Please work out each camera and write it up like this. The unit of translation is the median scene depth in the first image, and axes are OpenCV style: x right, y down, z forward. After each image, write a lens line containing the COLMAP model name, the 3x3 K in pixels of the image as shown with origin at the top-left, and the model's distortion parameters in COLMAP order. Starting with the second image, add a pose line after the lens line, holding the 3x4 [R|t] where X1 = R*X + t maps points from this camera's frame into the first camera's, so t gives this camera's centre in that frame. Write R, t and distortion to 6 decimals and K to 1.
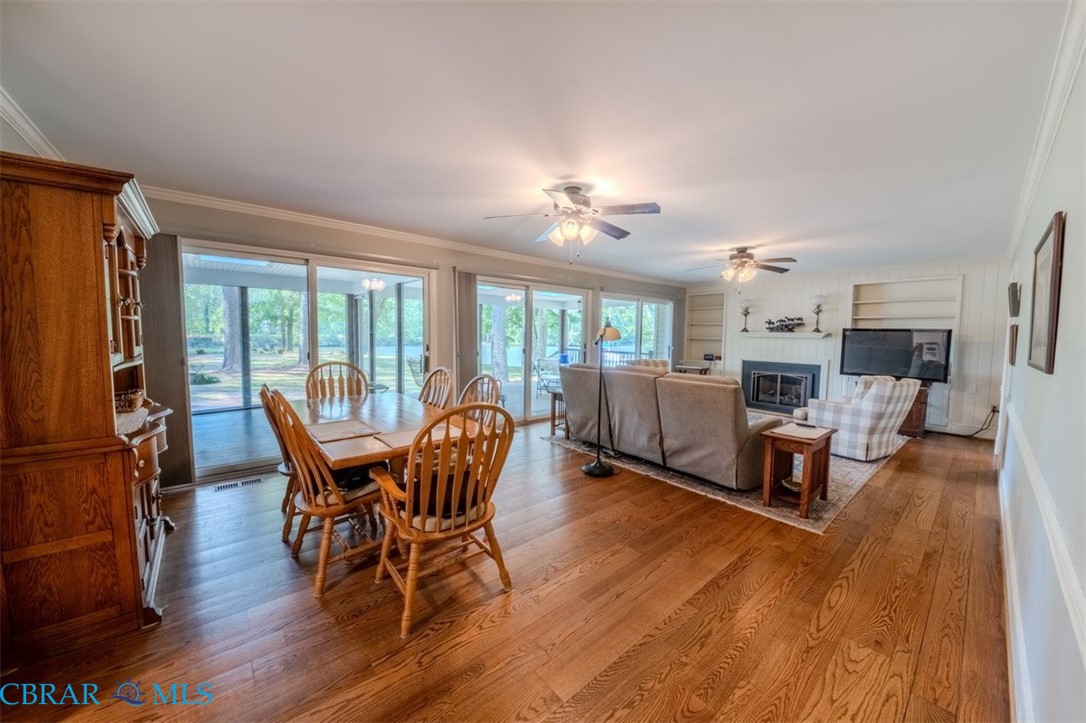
lens RADIAL K [[392.5, 0, 546.9], [0, 392.5, 358.3], [0, 0, 1]] dist [0.014121, -0.015403]
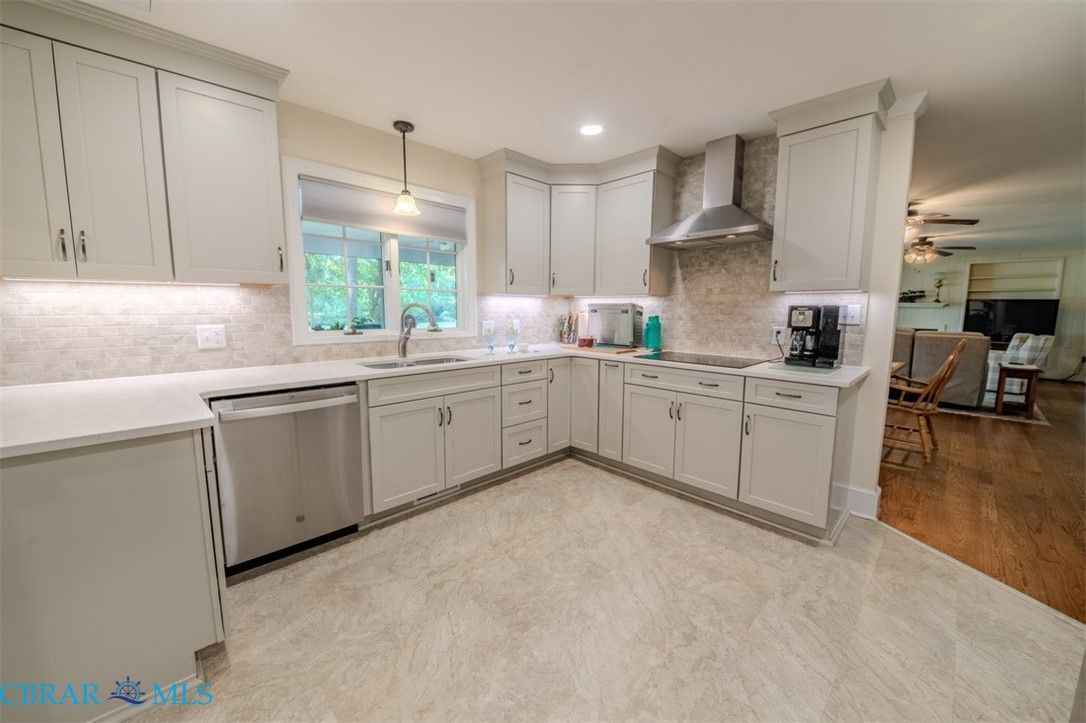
lens RADIAL K [[392.5, 0, 546.9], [0, 392.5, 358.3], [0, 0, 1]] dist [0.014121, -0.015403]
pose [[0.999676, -0.017085, 0.018858, -0.588124], [0.015945, 0.998129, 0.059023, 0.017030], [-0.019831, -0.058703, 0.998078, -0.219781]]
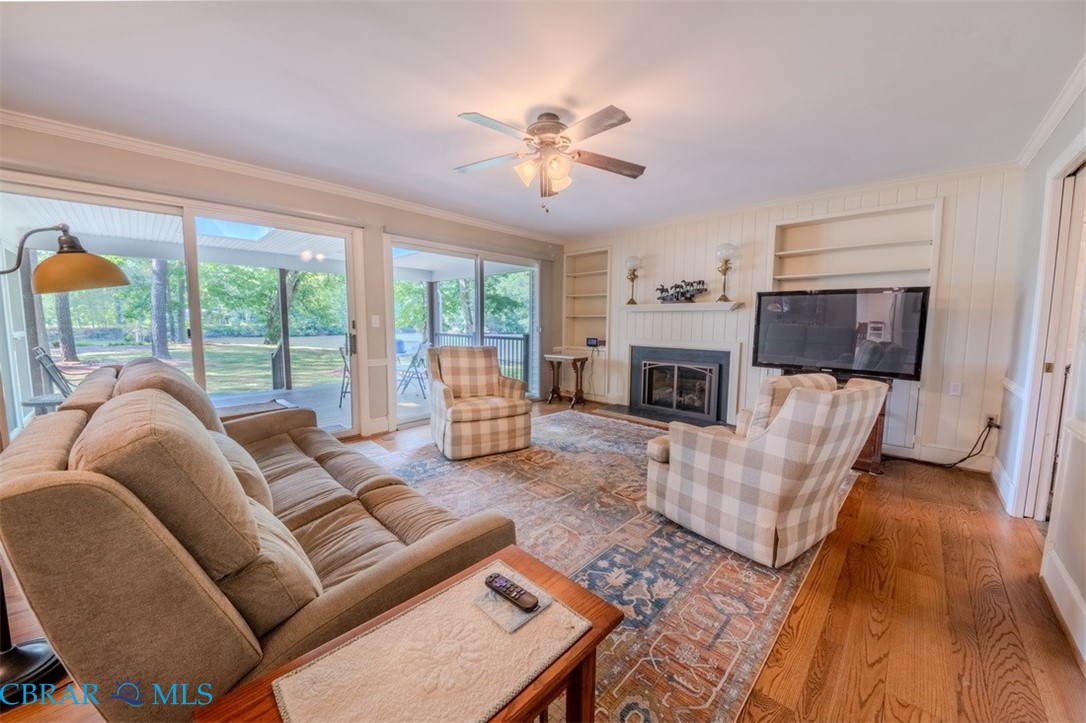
lens RADIAL K [[392.5, 0, 546.9], [0, 392.5, 358.3], [0, 0, 1]] dist [0.014121, -0.015403]
pose [[0.995329, -0.014710, 0.095410, 0.342614], [0.011896, 0.999479, 0.029997, 0.005509], [-0.095801, -0.028722, 0.994986, 0.389598]]
